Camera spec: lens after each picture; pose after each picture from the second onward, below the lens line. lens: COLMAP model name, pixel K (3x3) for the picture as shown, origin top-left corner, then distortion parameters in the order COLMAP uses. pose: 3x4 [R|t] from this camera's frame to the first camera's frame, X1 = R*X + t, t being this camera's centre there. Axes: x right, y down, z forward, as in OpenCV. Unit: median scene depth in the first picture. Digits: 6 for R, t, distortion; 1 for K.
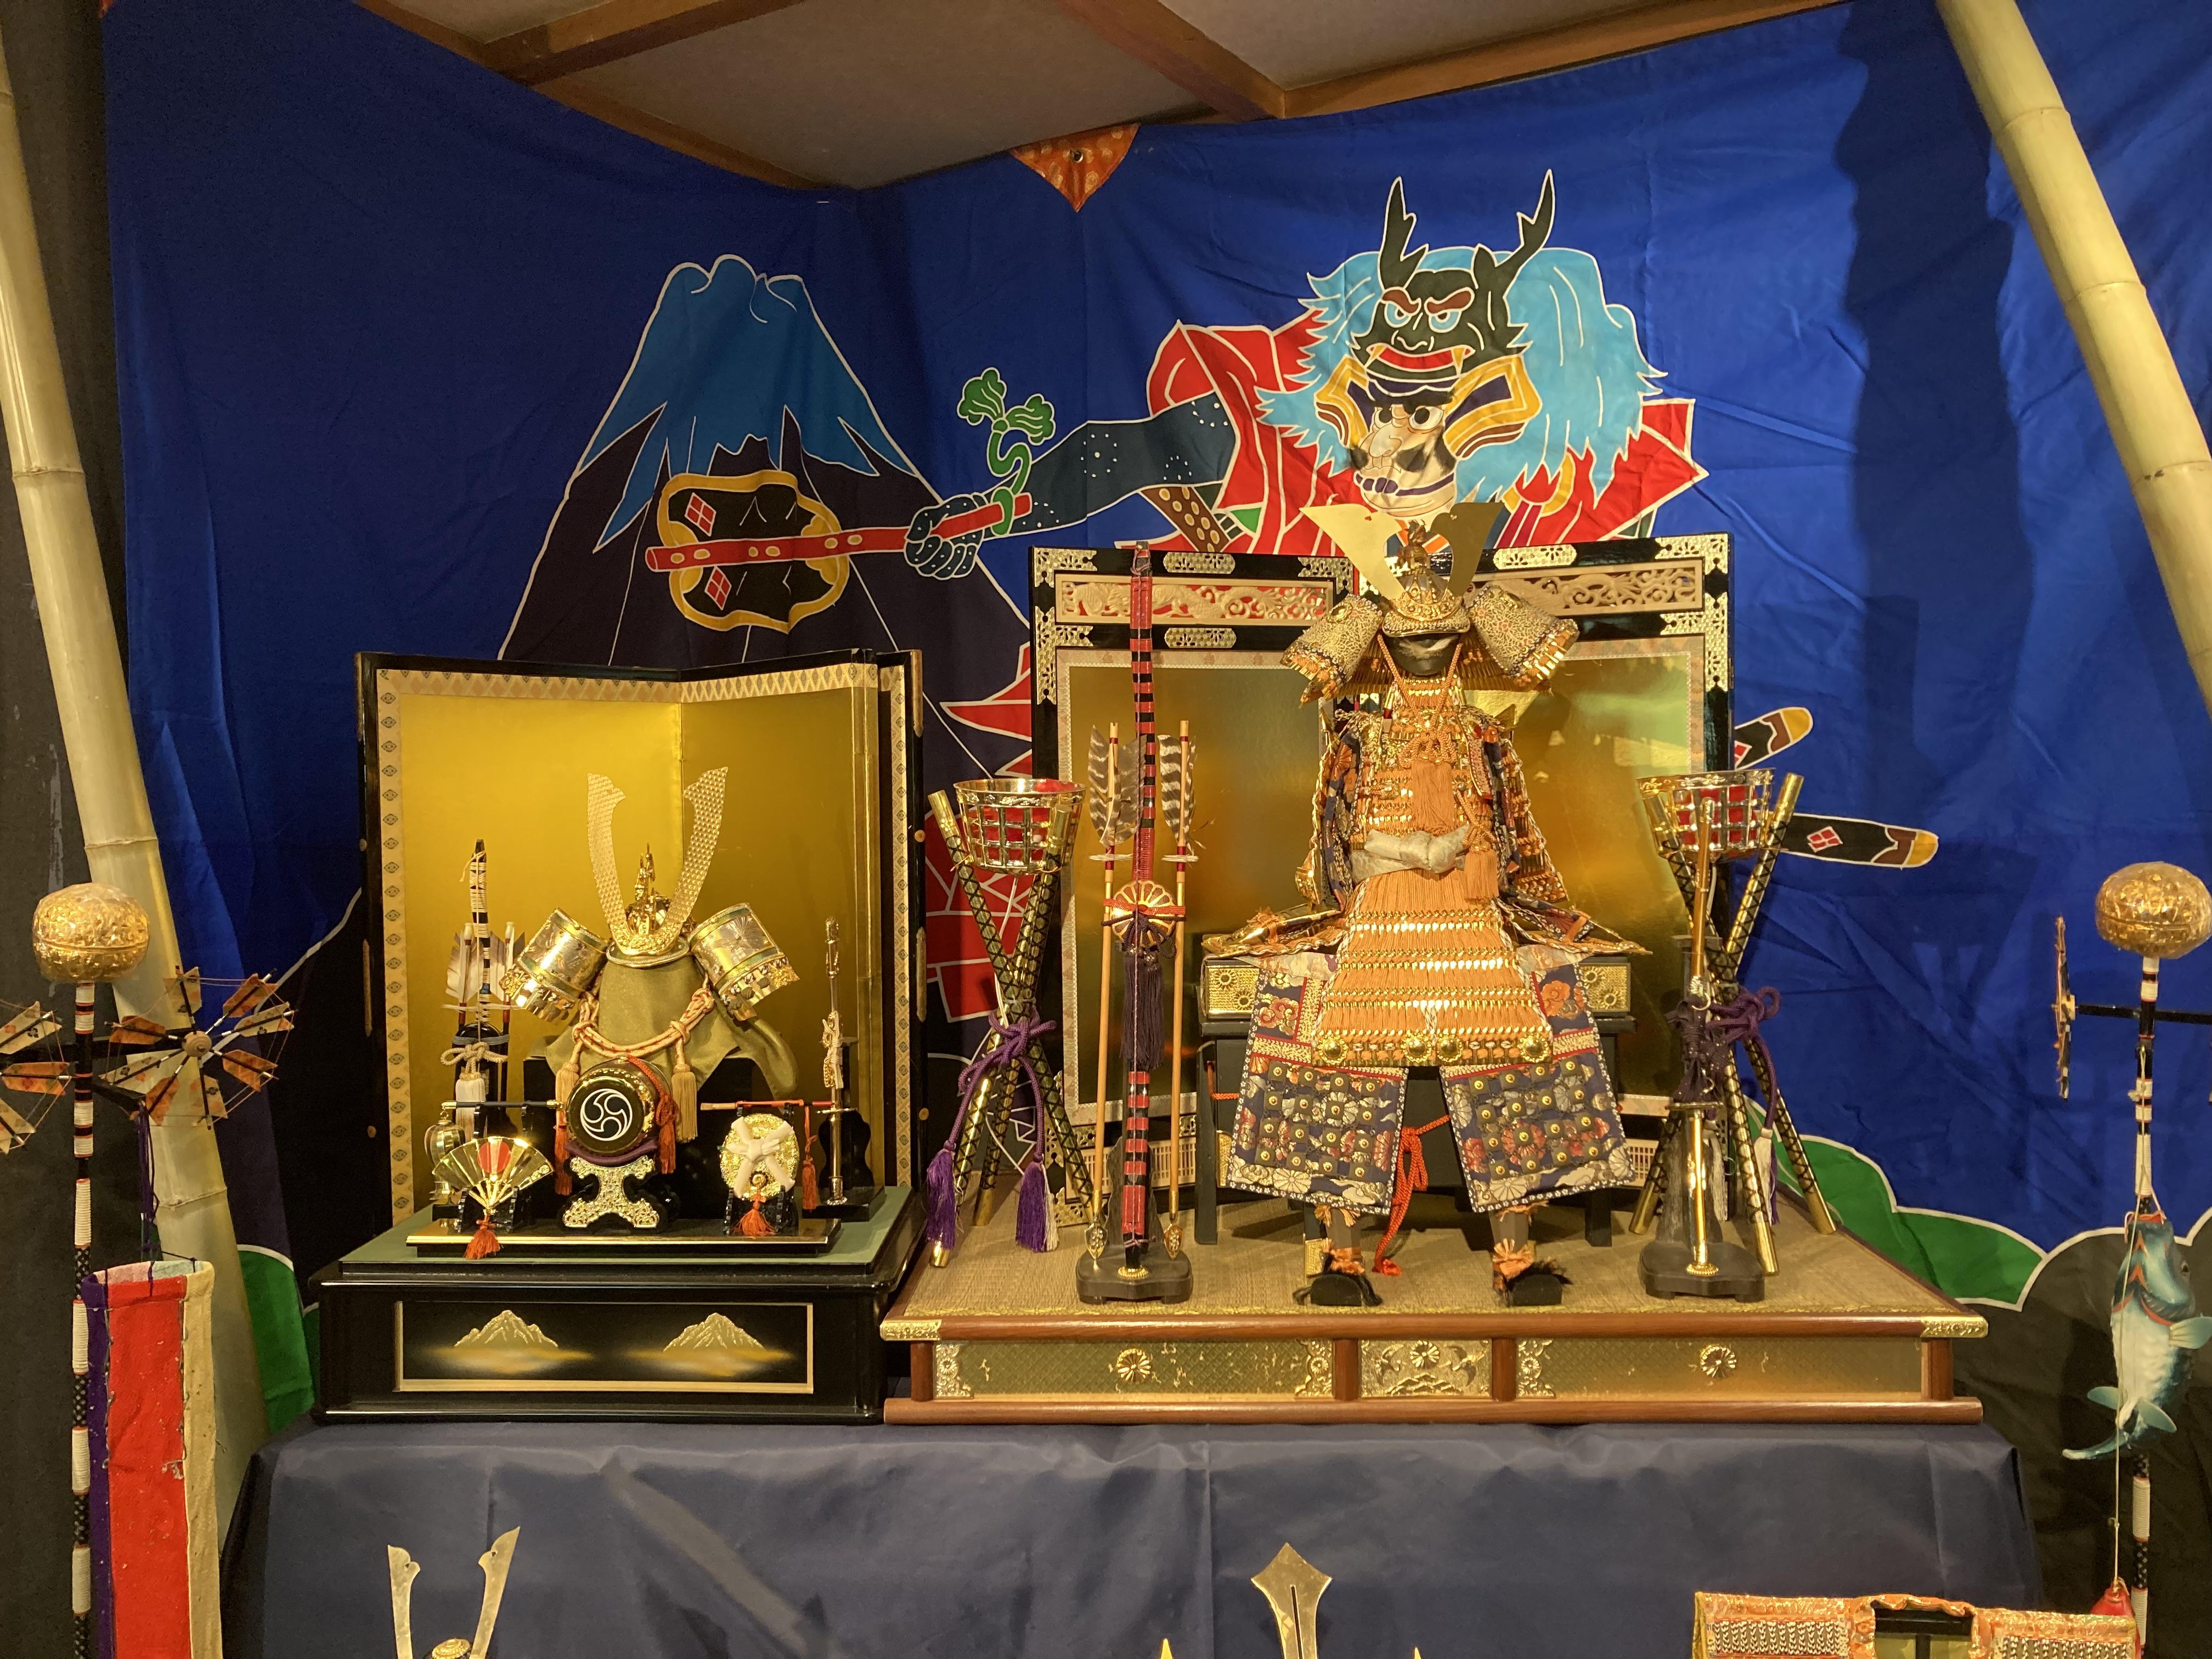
lens RADIAL K [[1831.8, 0, 1105.8], [0, 1831.8, 840.7], [0, 0, 1]] dist [0.034462, -0.052465]
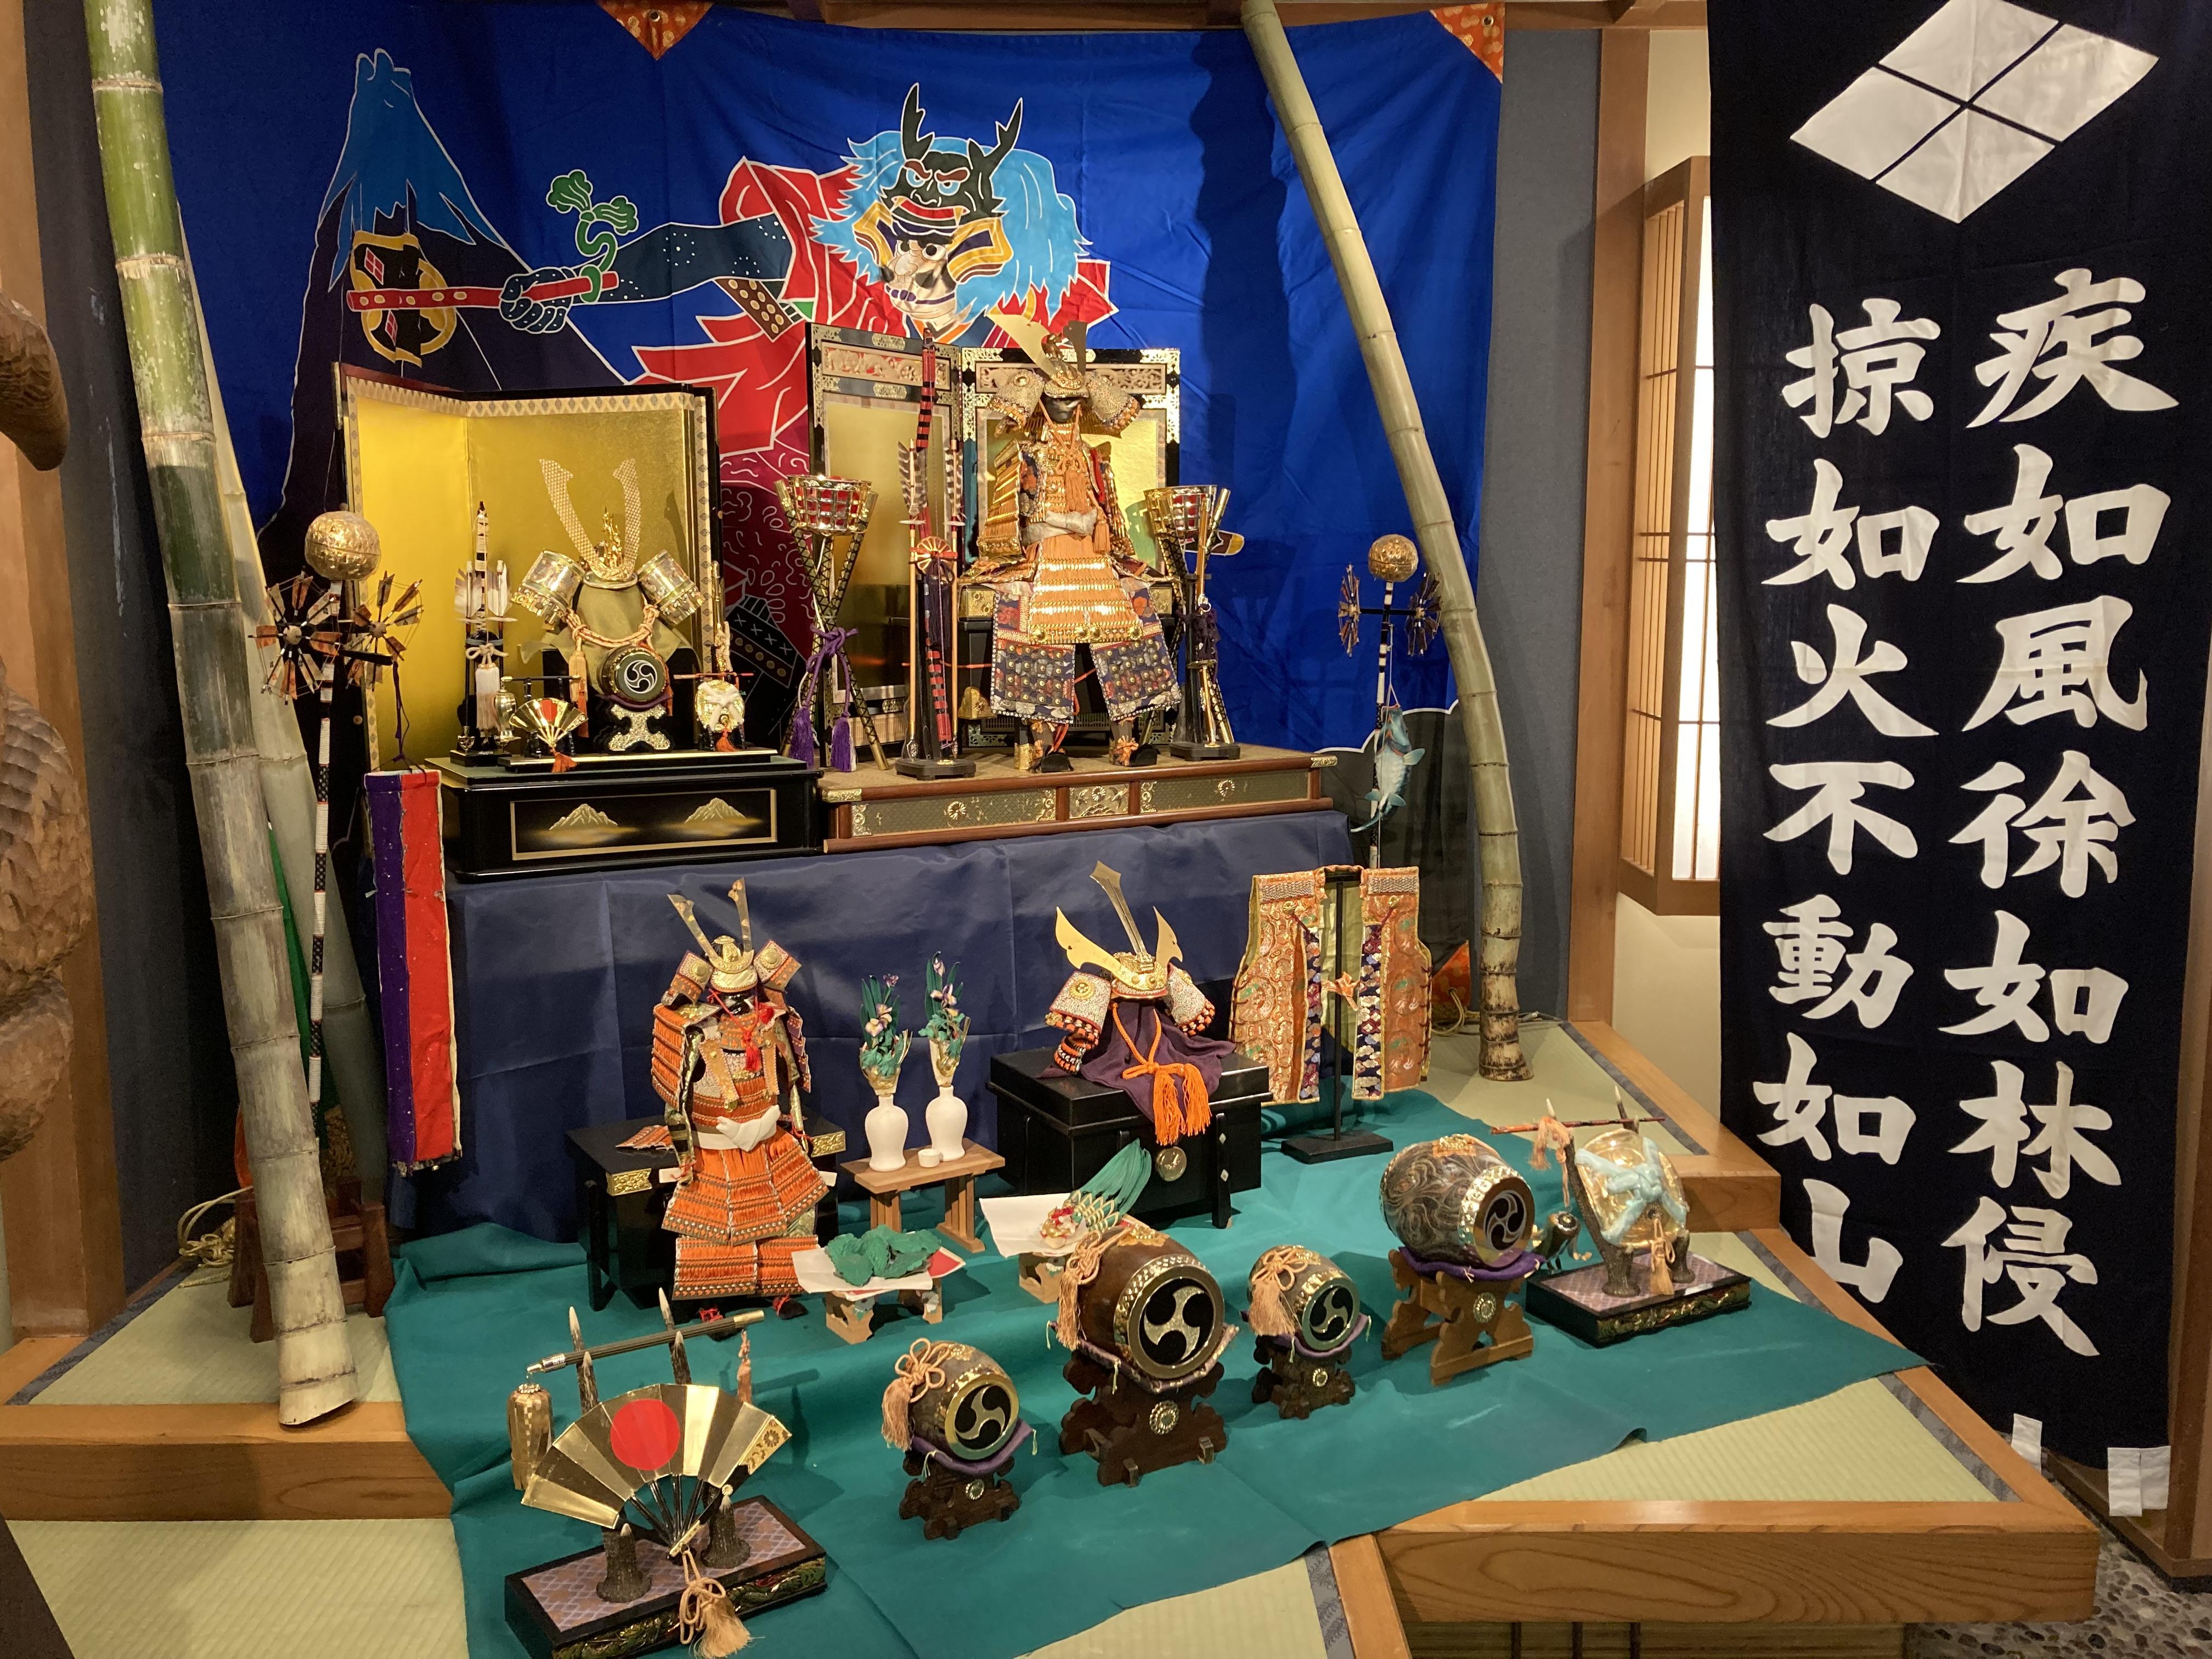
lens RADIAL K [[1834.8, 0, 1114.1], [0, 1834.8, 842.6], [0, 0, 1]] dist [0.049512, -0.190102]
pose [[0.840255, -0.065882, 0.538174, -0.778467], [0.006341, 0.993716, 0.111749, 0.115856], [-0.542155, -0.090485, 0.835393, -0.536189]]
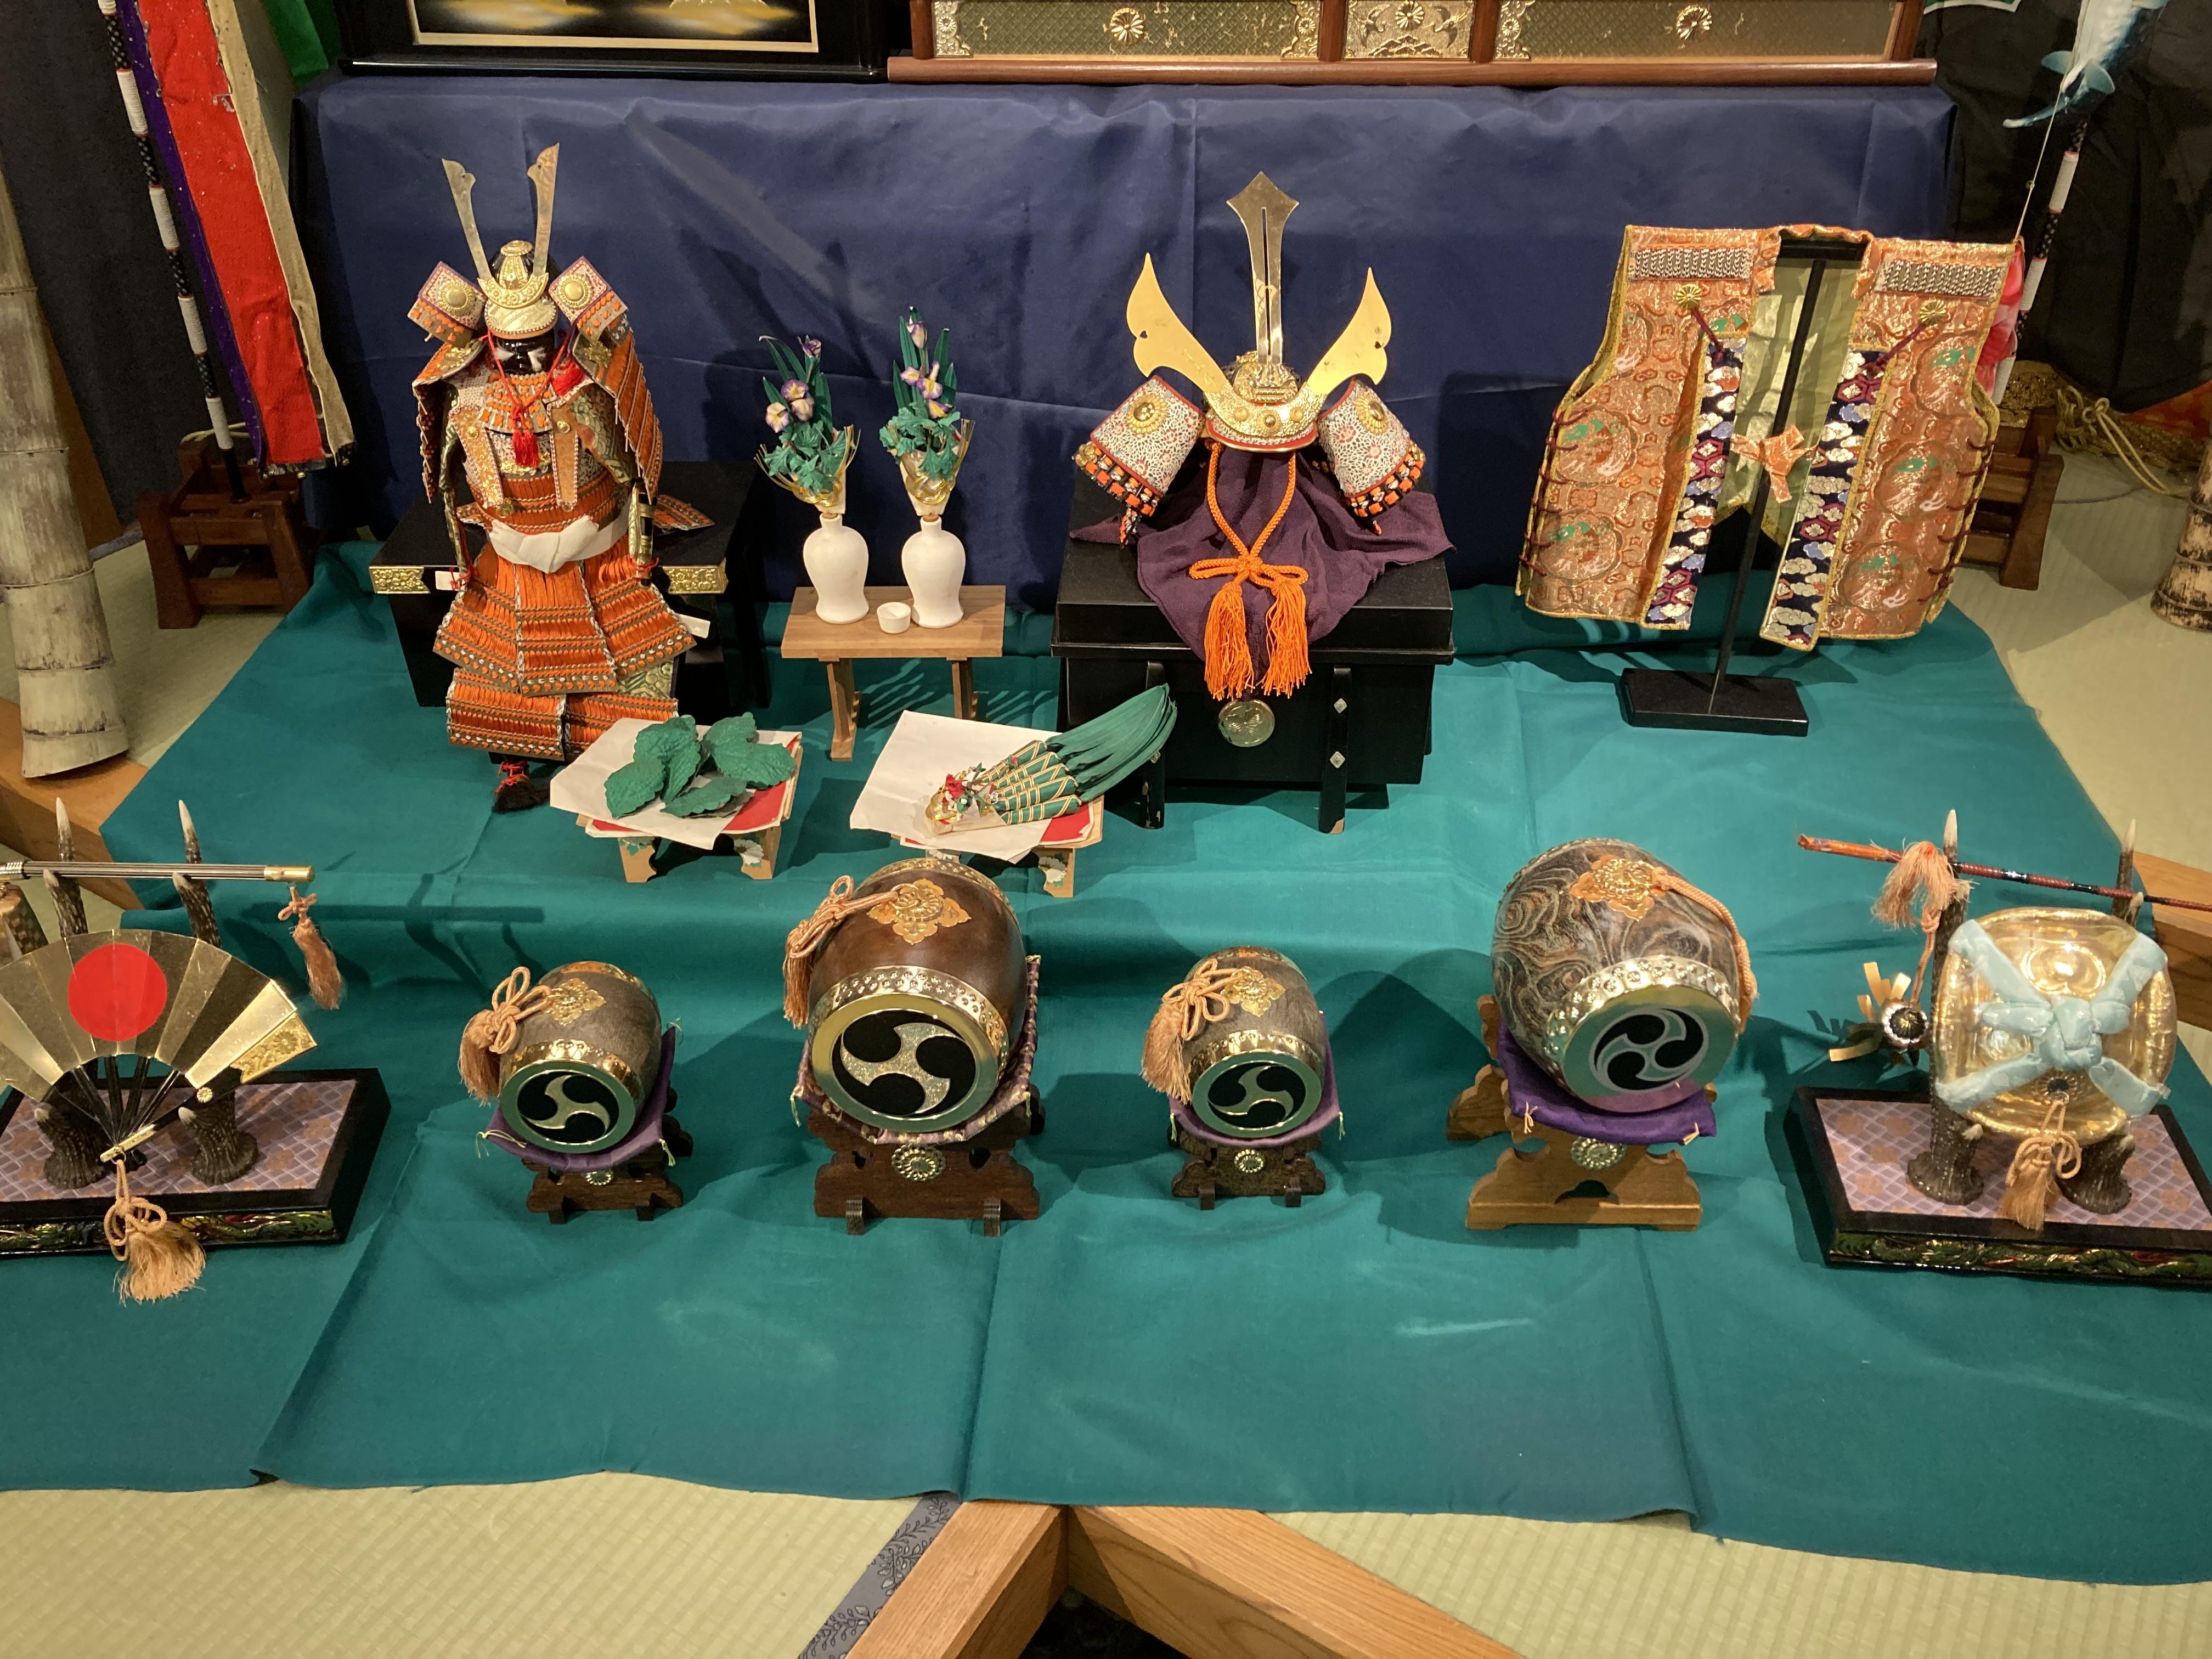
lens RADIAL K [[1827.8, 0, 1106.0], [0, 1827.8, 829.5], [0, 0, 1]] dist [0.049380, -0.060203]
pose [[0.999887, 0.015051, -0.000625, 0.010466], [-0.011964, 0.818613, 0.574221, 0.059282], [0.009154, -0.574149, 0.818700, -0.101320]]
